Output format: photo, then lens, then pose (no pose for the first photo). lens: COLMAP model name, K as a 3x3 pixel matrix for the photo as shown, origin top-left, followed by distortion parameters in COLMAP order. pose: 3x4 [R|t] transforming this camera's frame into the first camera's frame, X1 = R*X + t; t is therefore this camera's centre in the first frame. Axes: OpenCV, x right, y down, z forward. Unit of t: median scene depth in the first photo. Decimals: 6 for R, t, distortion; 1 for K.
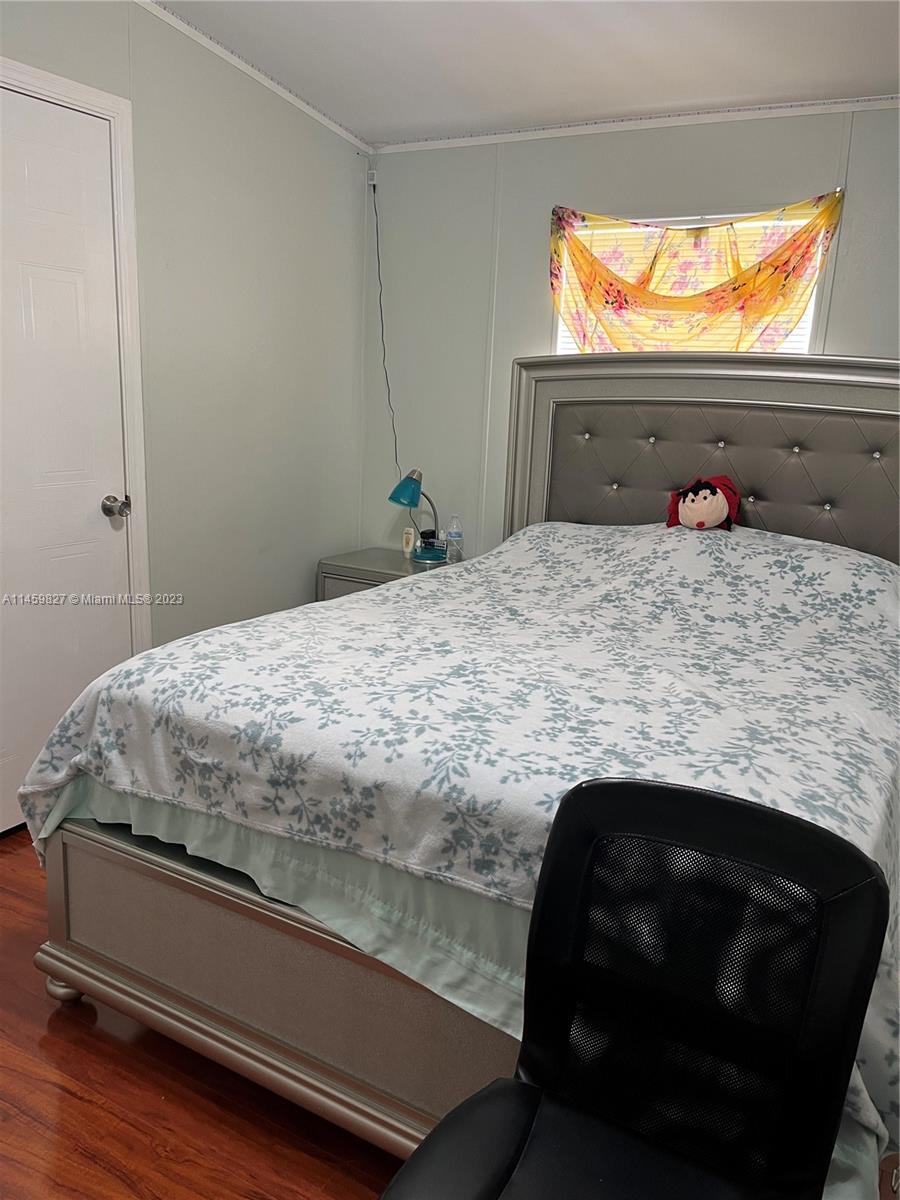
lens RADIAL K [[913.7, 0, 447.1], [0, 913.7, 602.5], [0, 0, 1]] dist [0.048871, -0.064111]
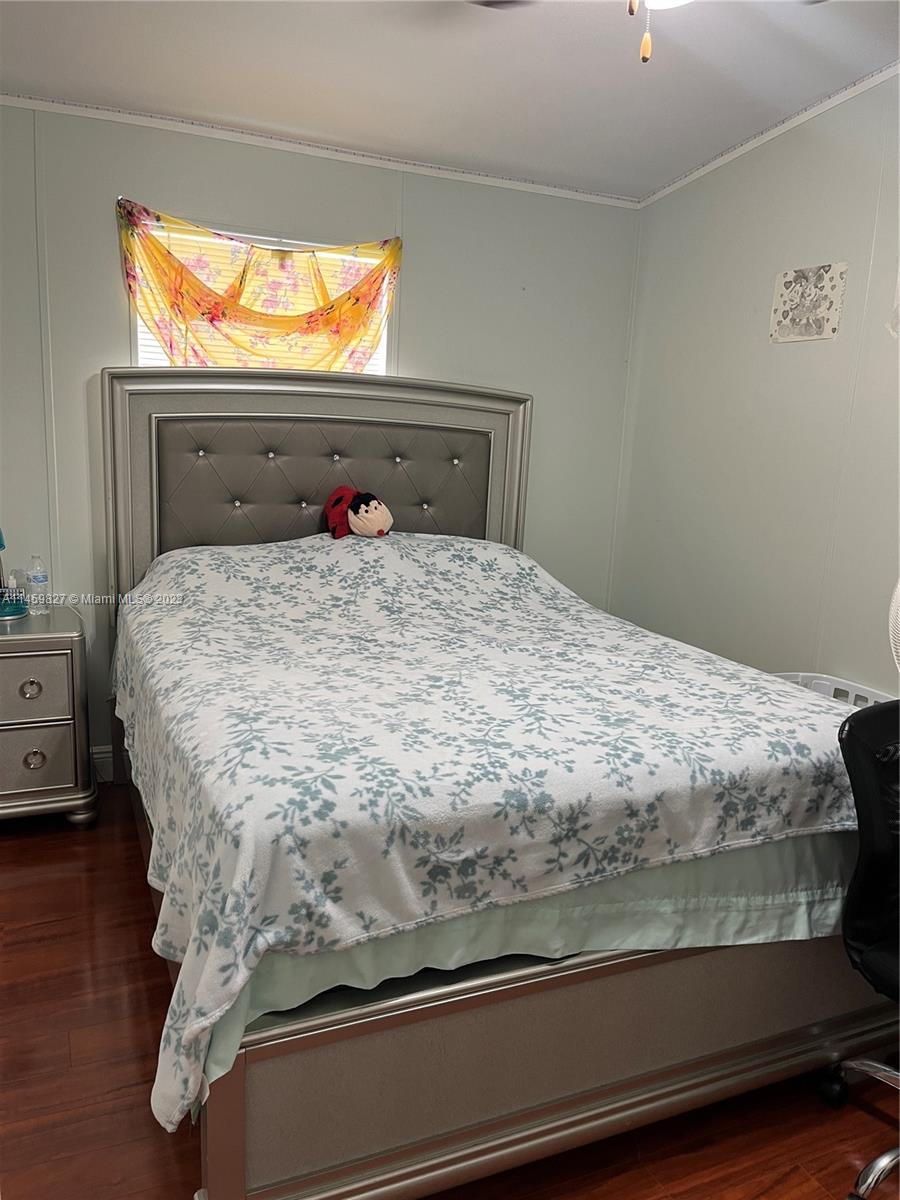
lens RADIAL K [[908.3, 0, 450.7], [0, 908.3, 607.3], [0, 0, 1]] dist [0.053367, -0.072659]
pose [[0.587791, -0.177381, 0.789328, -0.895834], [0.163145, 0.981612, 0.099102, -0.146883], [-0.792393, 0.070523, 0.605921, 0.449998]]
